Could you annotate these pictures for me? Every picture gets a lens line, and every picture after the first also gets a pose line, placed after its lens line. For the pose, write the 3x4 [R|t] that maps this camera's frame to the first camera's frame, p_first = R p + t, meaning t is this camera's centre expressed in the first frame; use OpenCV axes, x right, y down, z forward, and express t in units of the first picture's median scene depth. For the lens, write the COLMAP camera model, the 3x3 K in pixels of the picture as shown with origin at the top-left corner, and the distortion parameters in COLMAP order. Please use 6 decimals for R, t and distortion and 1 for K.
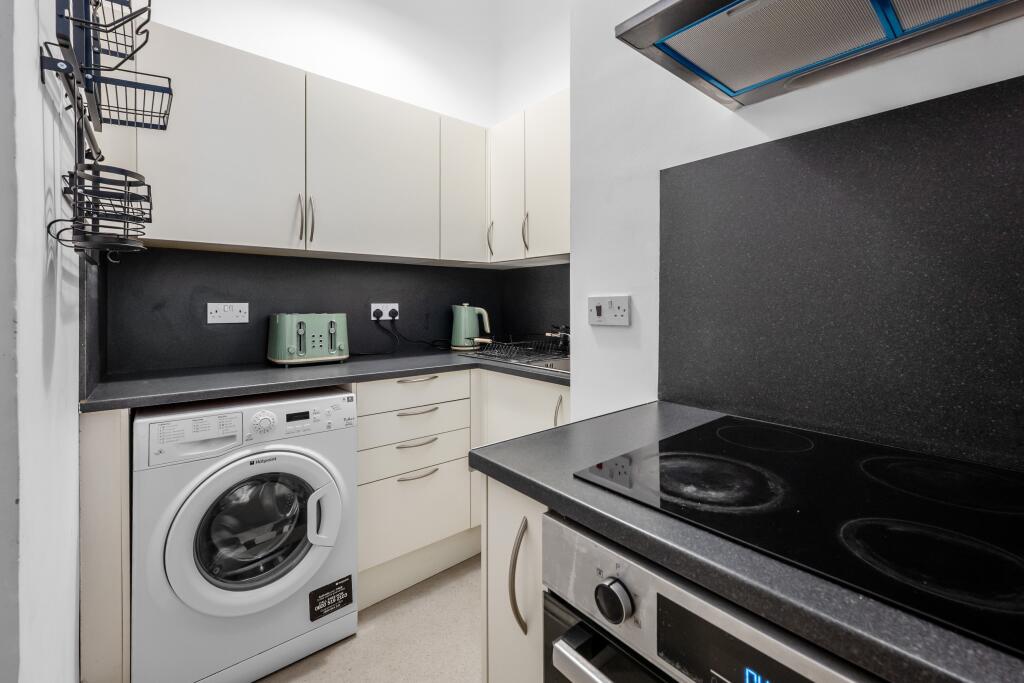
lens RADIAL K [[430.4, 0, 495.7], [0, 430.4, 306.2], [0, 0, 1]] dist [-0.000305, -0.000784]
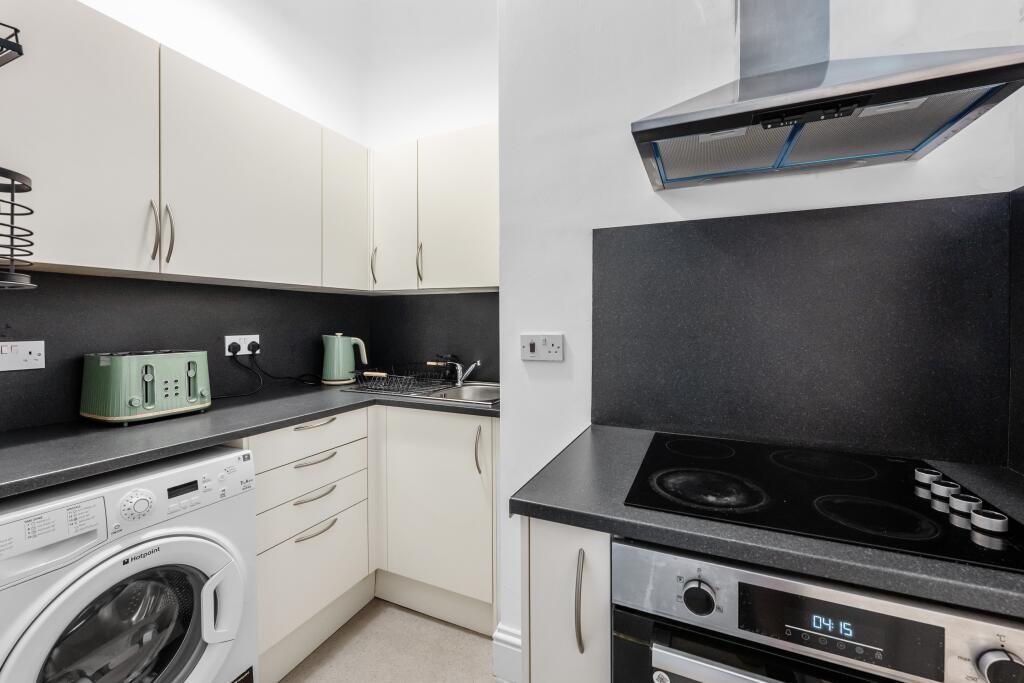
lens RADIAL K [[430.4, 0, 498.8], [0, 430.4, 325.4], [0, 0, 1]] dist [-0.000305, -0.000784]
pose [[0.900417, -0.005470, 0.434994, -0.294636], [0.003963, 0.999983, 0.004372, -0.047365], [-0.435010, -0.002213, 0.900423, 0.041276]]
